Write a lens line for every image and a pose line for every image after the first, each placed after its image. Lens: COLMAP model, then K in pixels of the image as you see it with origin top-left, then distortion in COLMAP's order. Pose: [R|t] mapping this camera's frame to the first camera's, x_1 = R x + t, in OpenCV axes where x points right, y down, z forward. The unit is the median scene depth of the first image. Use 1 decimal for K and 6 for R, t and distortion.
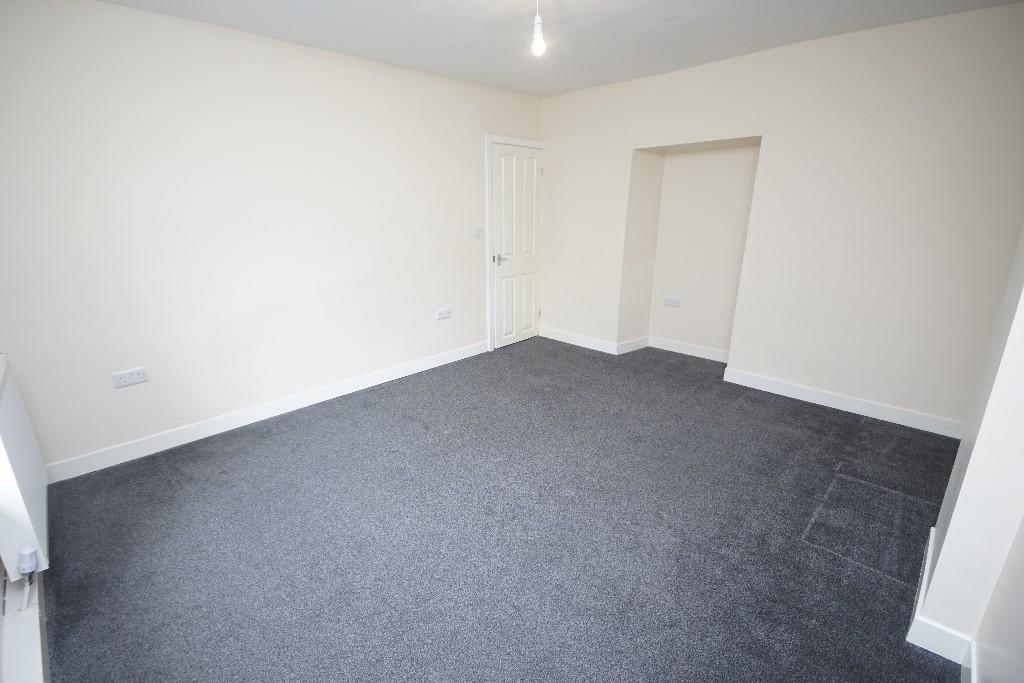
lens RADIAL K [[445.2, 0, 500.1], [0, 445.2, 341.0], [0, 0, 1]] dist [0.020630, -0.017850]
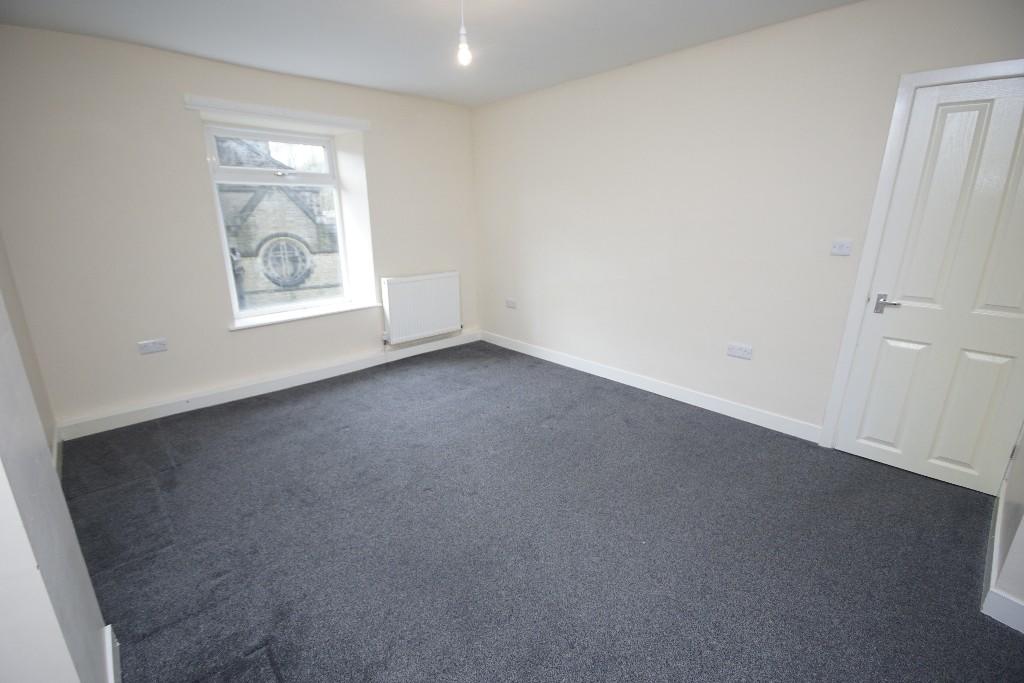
lens RADIAL K [[445.2, 0, 500.1], [0, 445.2, 341.0], [0, 0, 1]] dist [0.020630, -0.017850]
pose [[-0.044307, 0.285360, -0.957396, 0.811674], [-0.273846, 0.918160, 0.286339, -0.244450], [0.960752, 0.274866, 0.037464, 0.783120]]
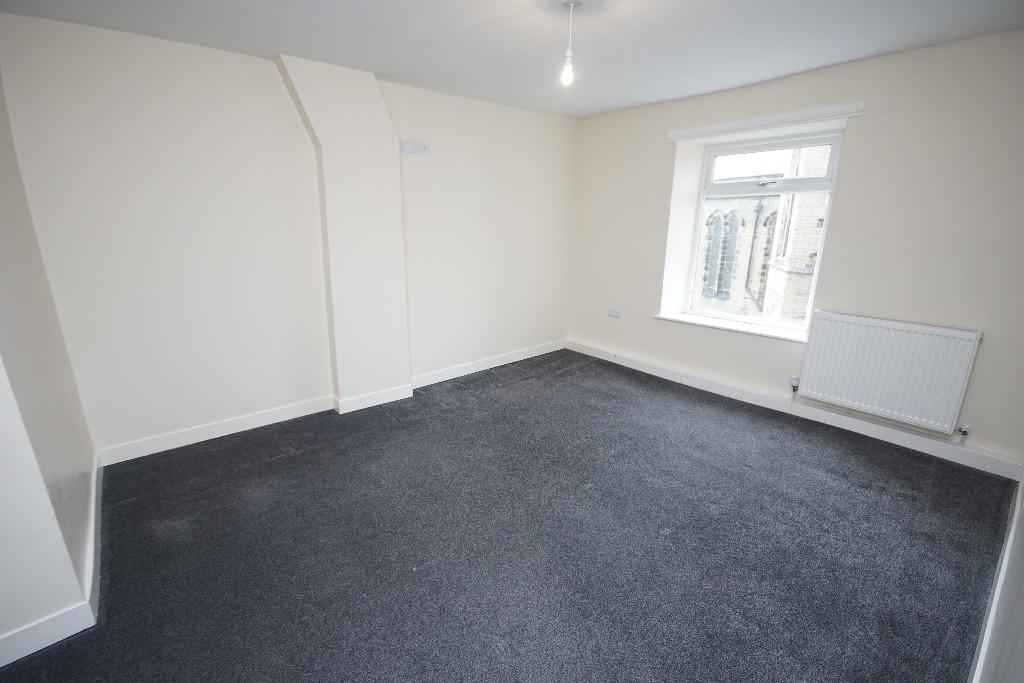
lens RADIAL K [[445.2, 0, 500.1], [0, 445.2, 341.0], [0, 0, 1]] dist [0.020630, -0.017850]
pose [[-0.993475, -0.017389, 0.112712, 0.073736], [0.043174, 0.857405, 0.512829, -0.433738], [-0.105558, 0.514349, -0.851060, 1.442848]]
